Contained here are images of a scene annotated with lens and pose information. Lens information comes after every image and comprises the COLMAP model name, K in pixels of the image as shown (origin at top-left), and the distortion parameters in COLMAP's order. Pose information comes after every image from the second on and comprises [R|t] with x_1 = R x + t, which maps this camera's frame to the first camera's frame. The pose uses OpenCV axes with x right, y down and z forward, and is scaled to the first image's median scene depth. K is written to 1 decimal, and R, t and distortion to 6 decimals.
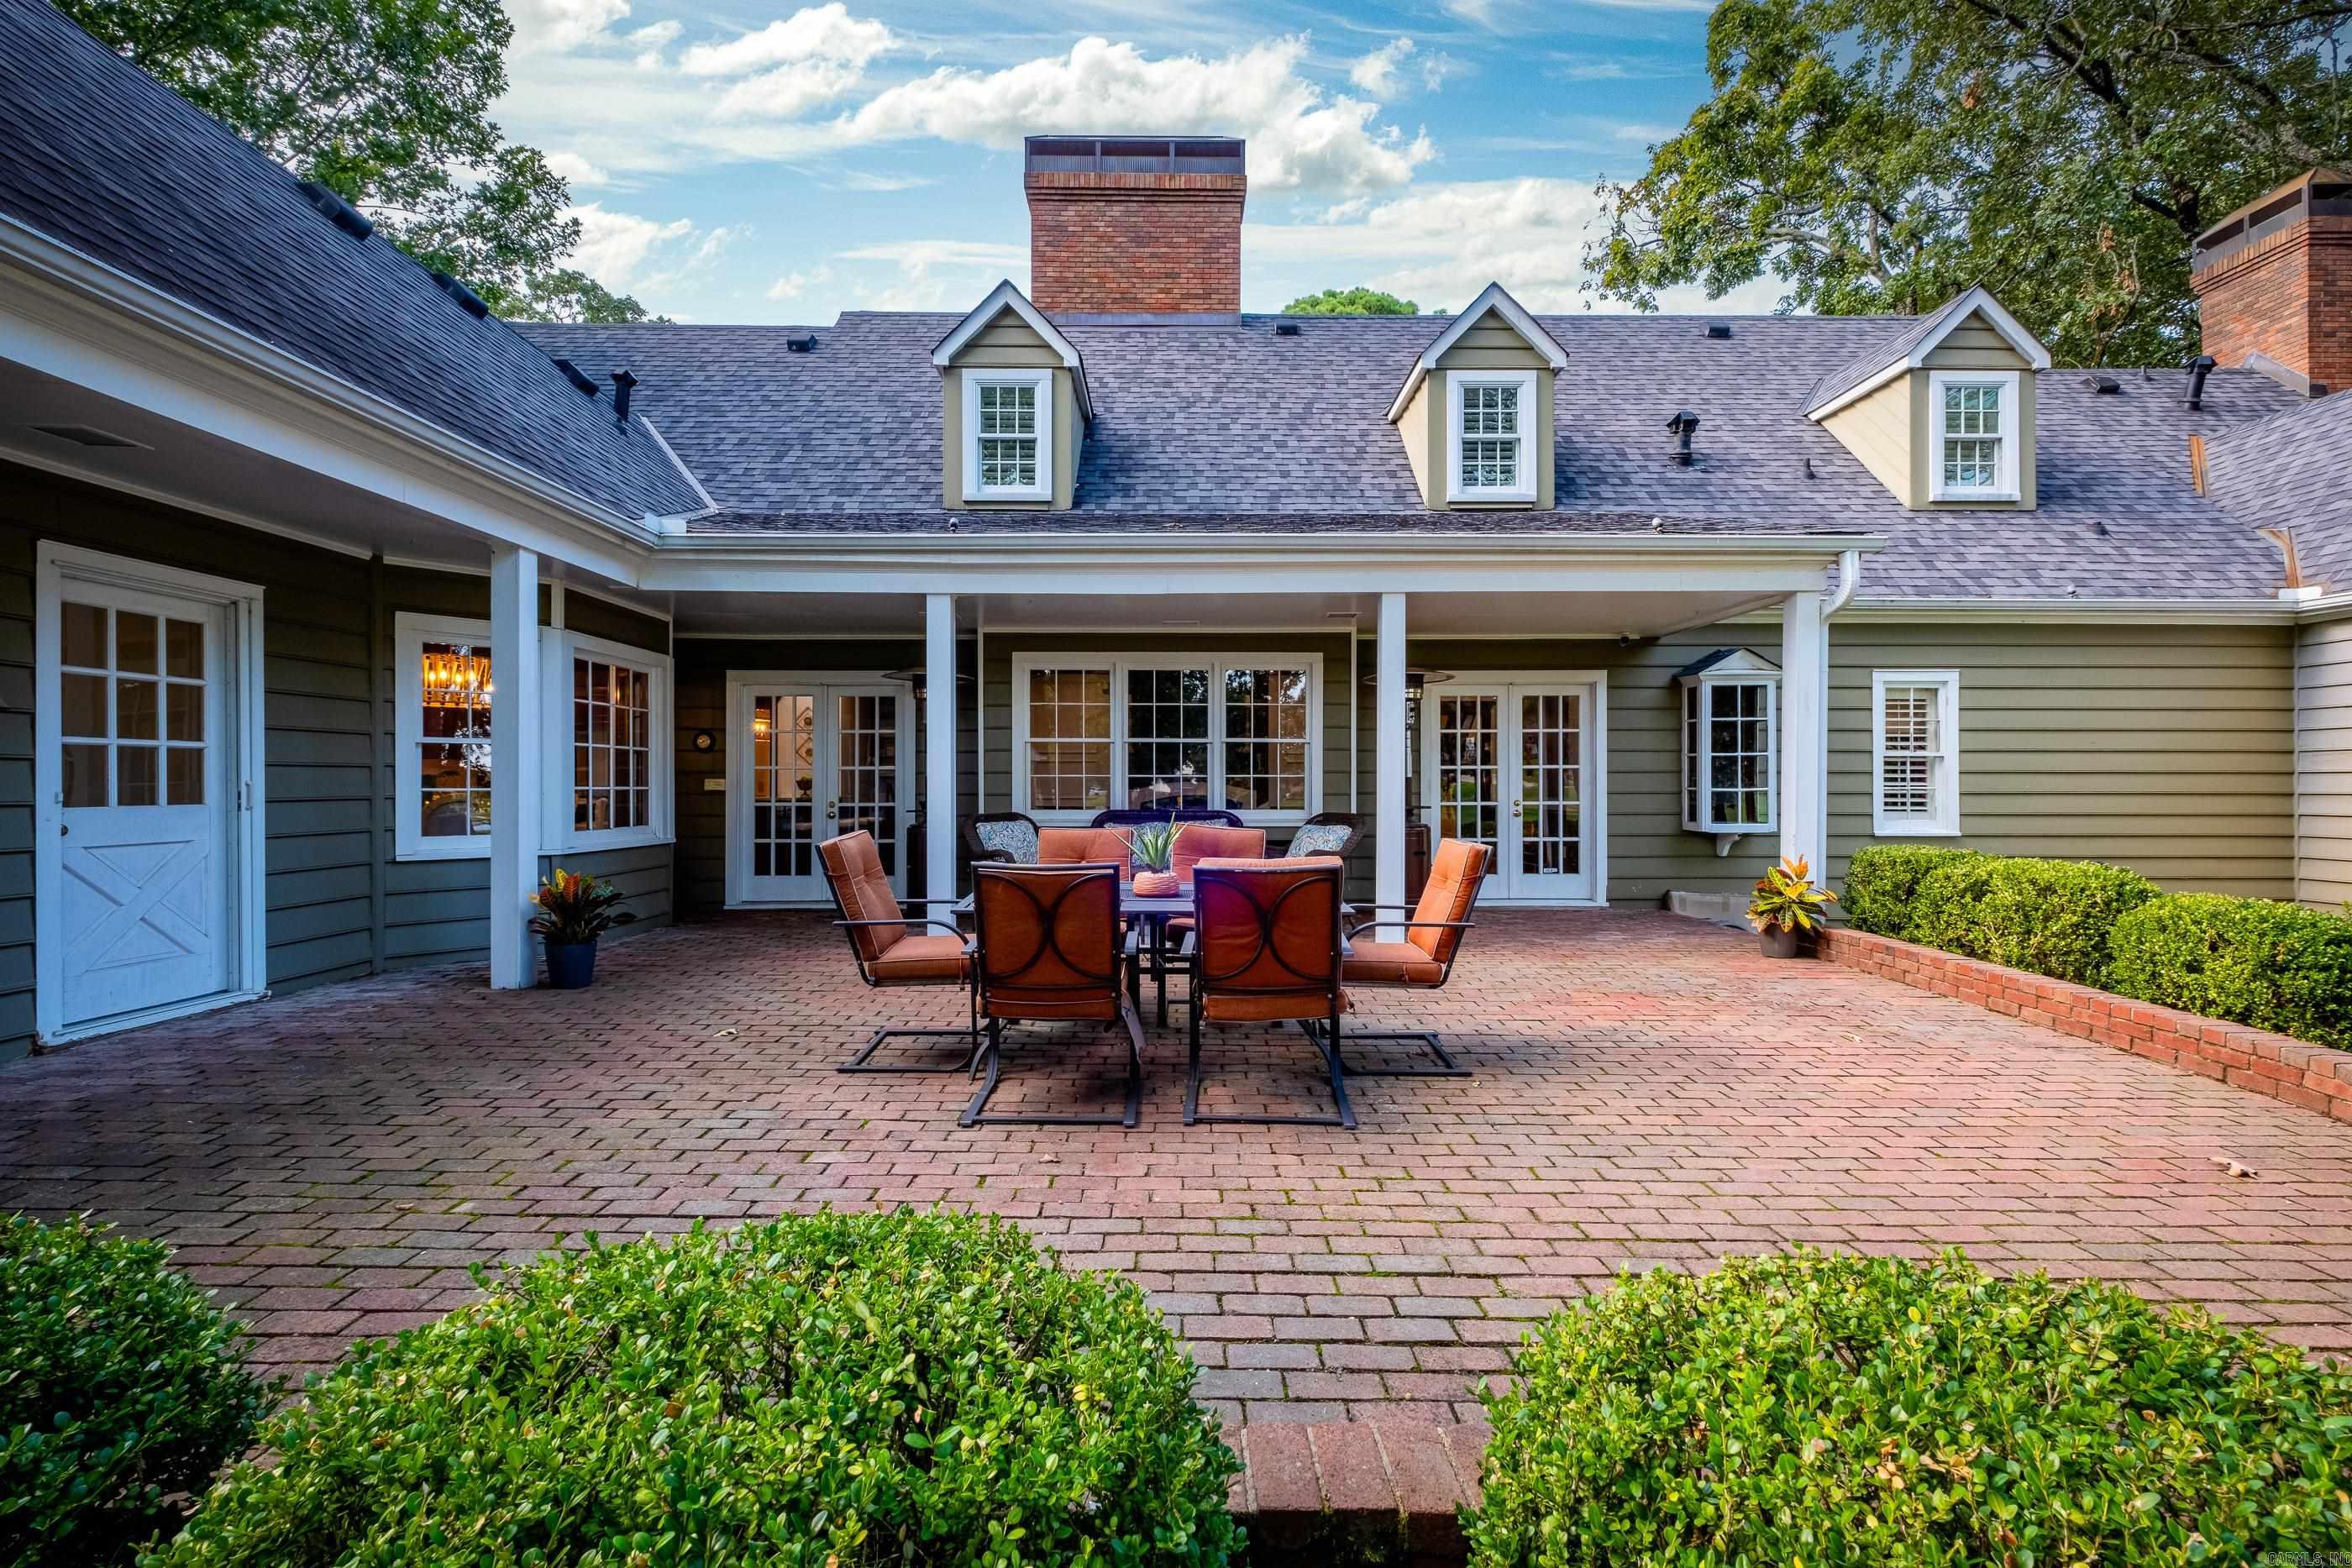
lens RADIAL K [[1113.1, 0, 1175.7], [0, 1113.1, 777.8], [0, 0, 1]] dist [-0.000604, -0.000423]
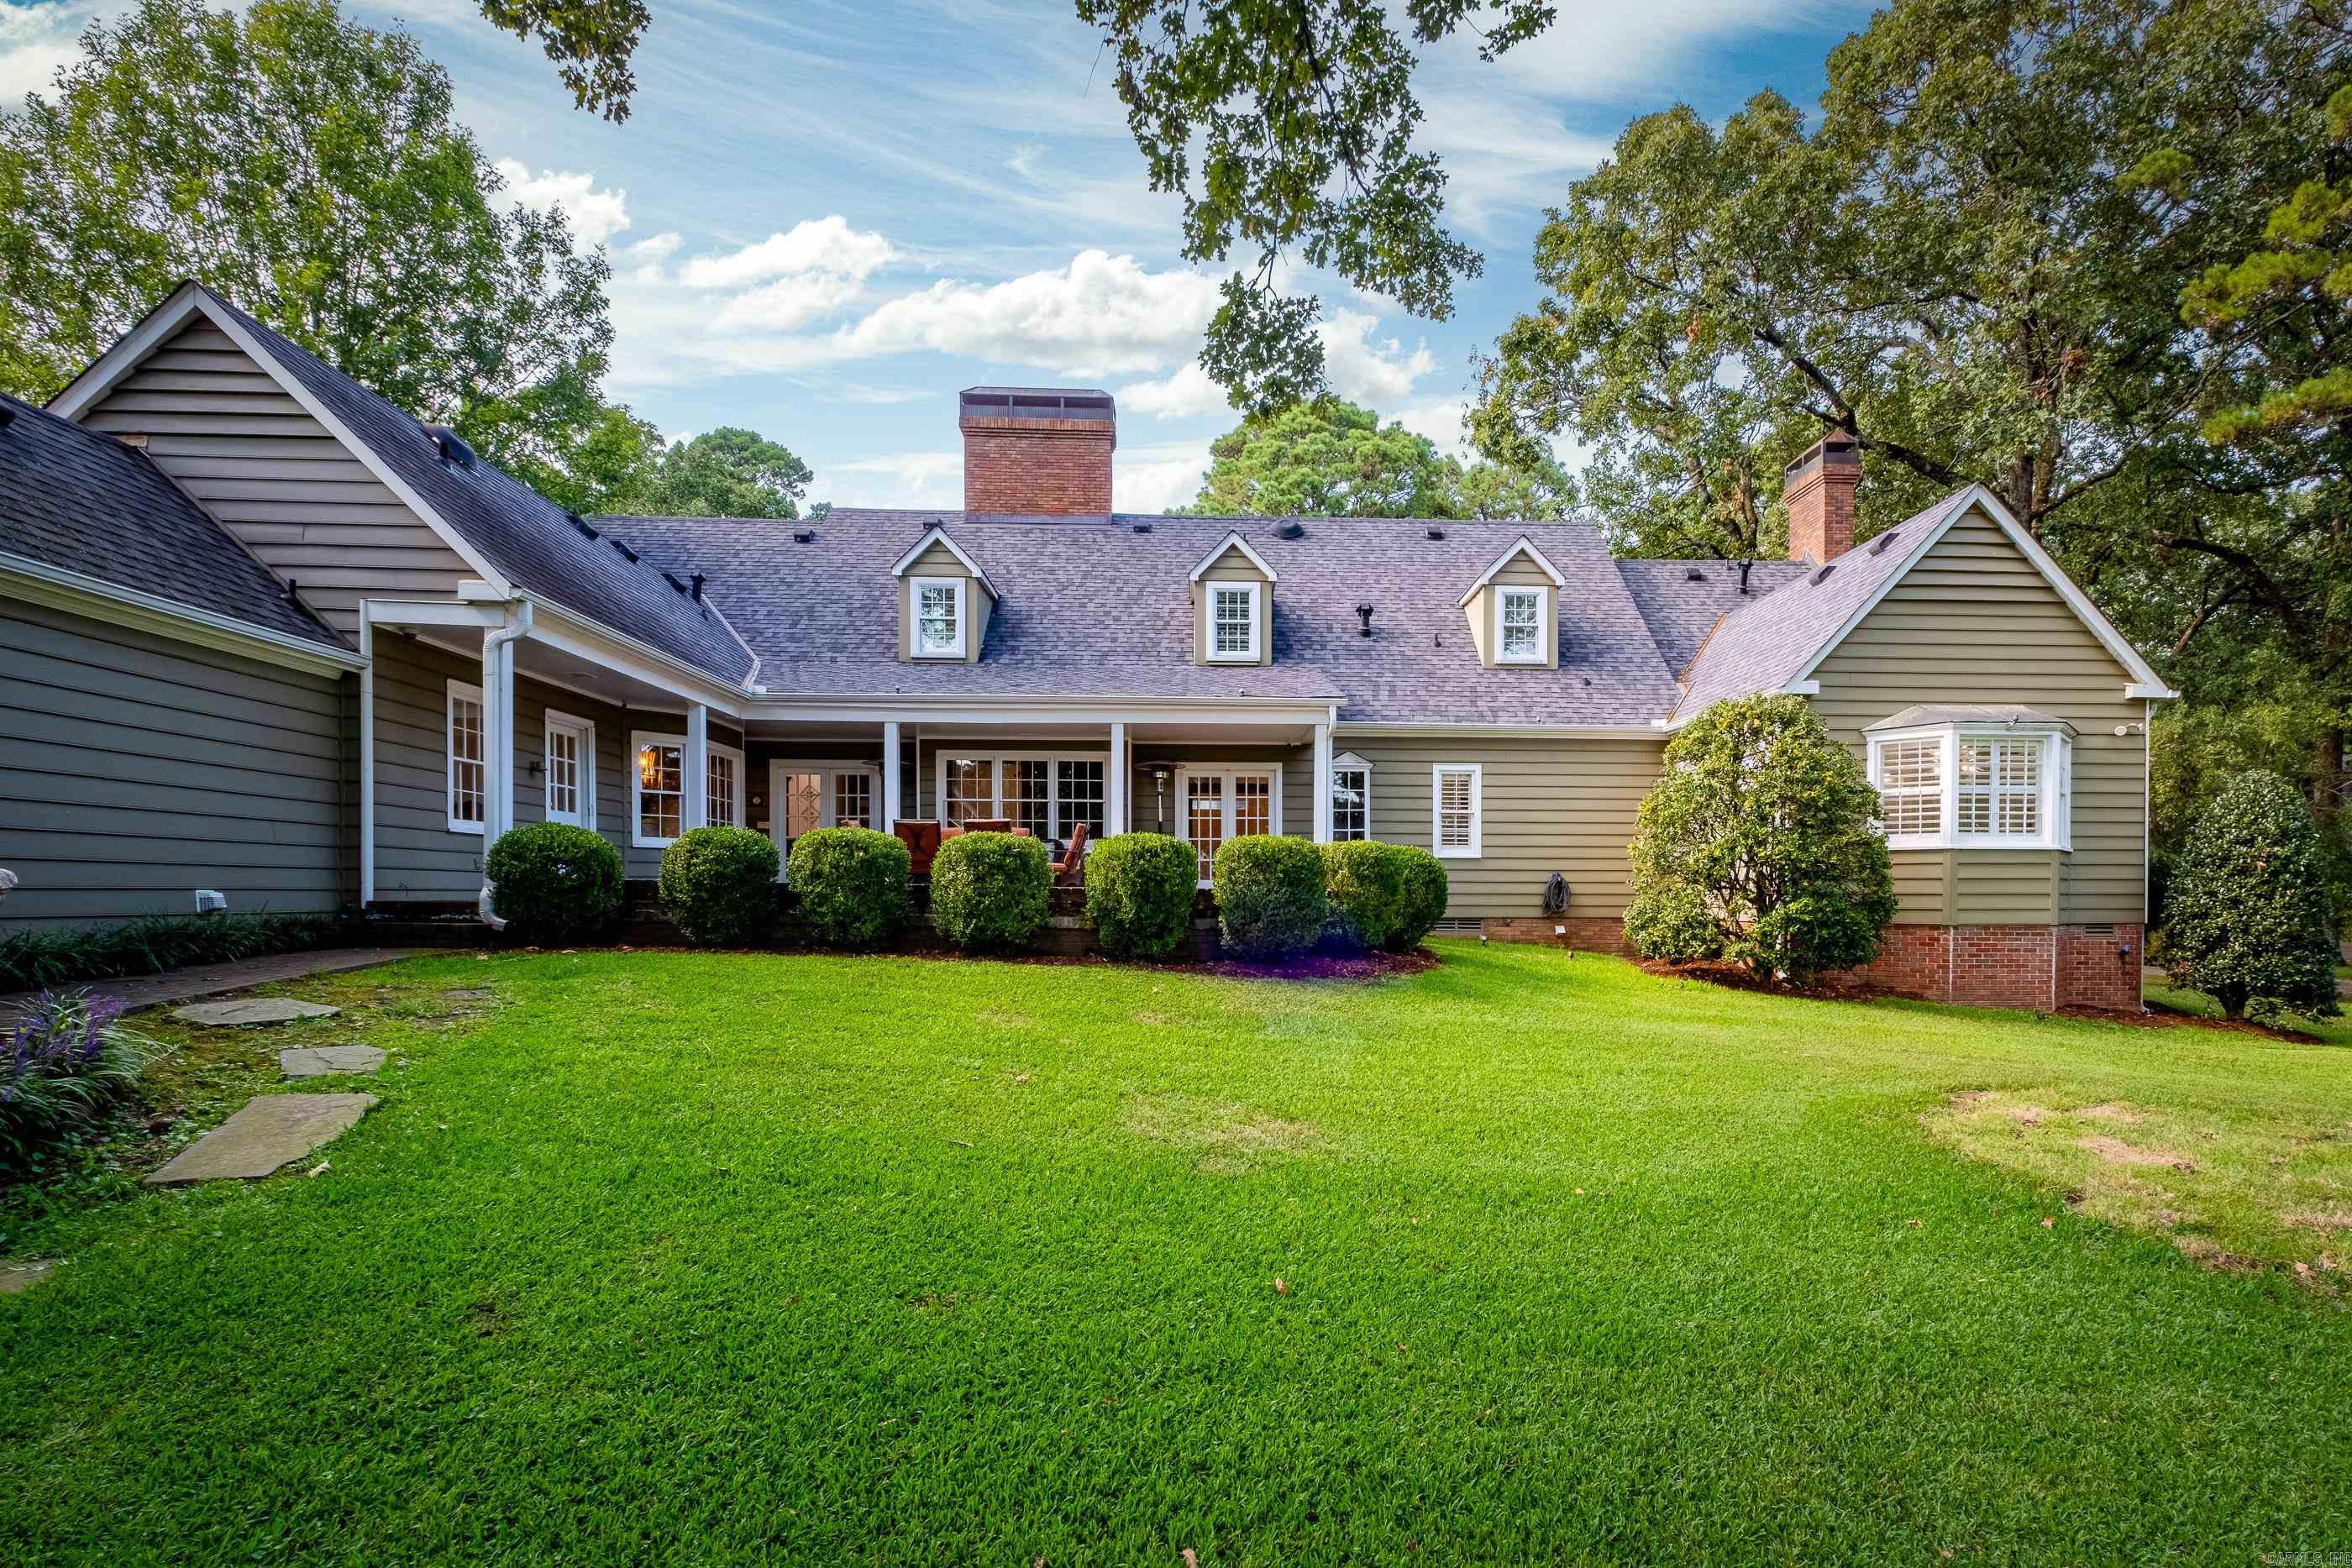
lens RADIAL K [[1113.1, 0, 1206.1], [0, 1113.1, 871.1], [0, 0, 1]] dist [-0.000604, -0.000423]
pose [[0.998799, 0.002020, 0.048959, 0.163965], [-0.002033, 0.999998, 0.000207, 0.065216], [-0.048958, -0.000306, 0.998801, -0.659088]]
